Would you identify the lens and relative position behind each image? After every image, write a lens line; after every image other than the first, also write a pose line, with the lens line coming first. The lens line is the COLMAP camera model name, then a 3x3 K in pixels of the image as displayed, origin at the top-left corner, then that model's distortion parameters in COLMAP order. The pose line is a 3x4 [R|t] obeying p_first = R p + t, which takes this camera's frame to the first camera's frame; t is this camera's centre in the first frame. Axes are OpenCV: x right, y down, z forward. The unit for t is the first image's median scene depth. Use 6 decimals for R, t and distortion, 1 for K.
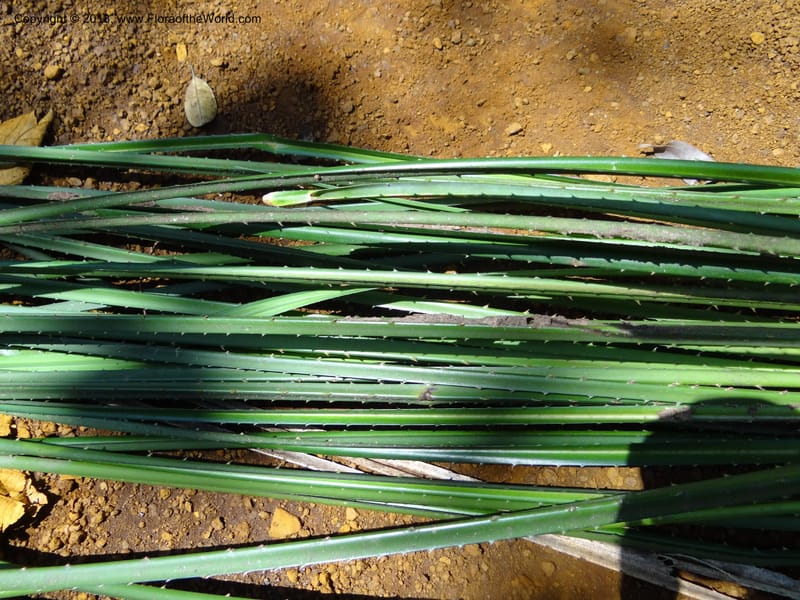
lens RADIAL K [[636.3, 0, 400.0], [0, 636.3, 300.0], [0, 0, 1]] dist [0.010357, 0.000020]
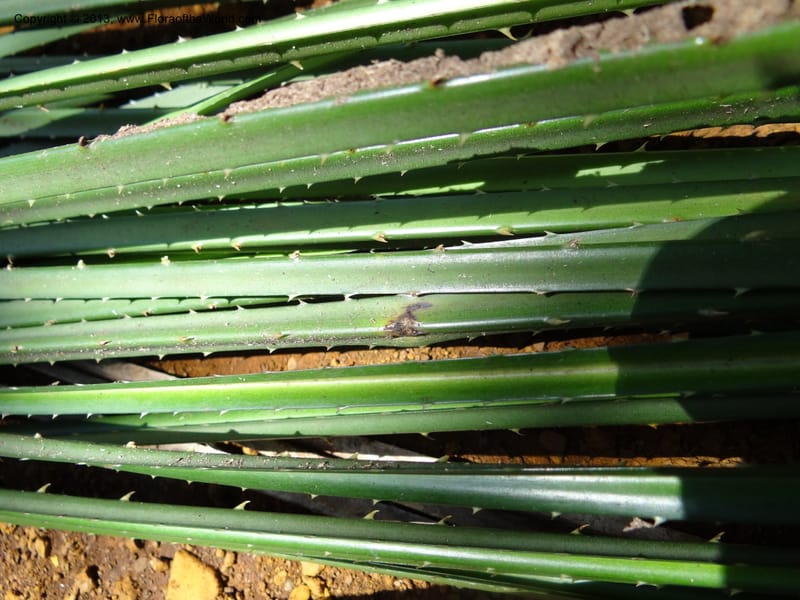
lens RADIAL K [[621.8, 0, 400.0], [0, 621.8, 300.0], [0, 0, 1]] dist [-0.008588, -0.006758]
pose [[0.981211, -0.093451, -0.168798, 0.098402], [0.116579, 0.984271, 0.132743, 0.080007], [0.153738, -0.149927, 0.976671, 0.596244]]
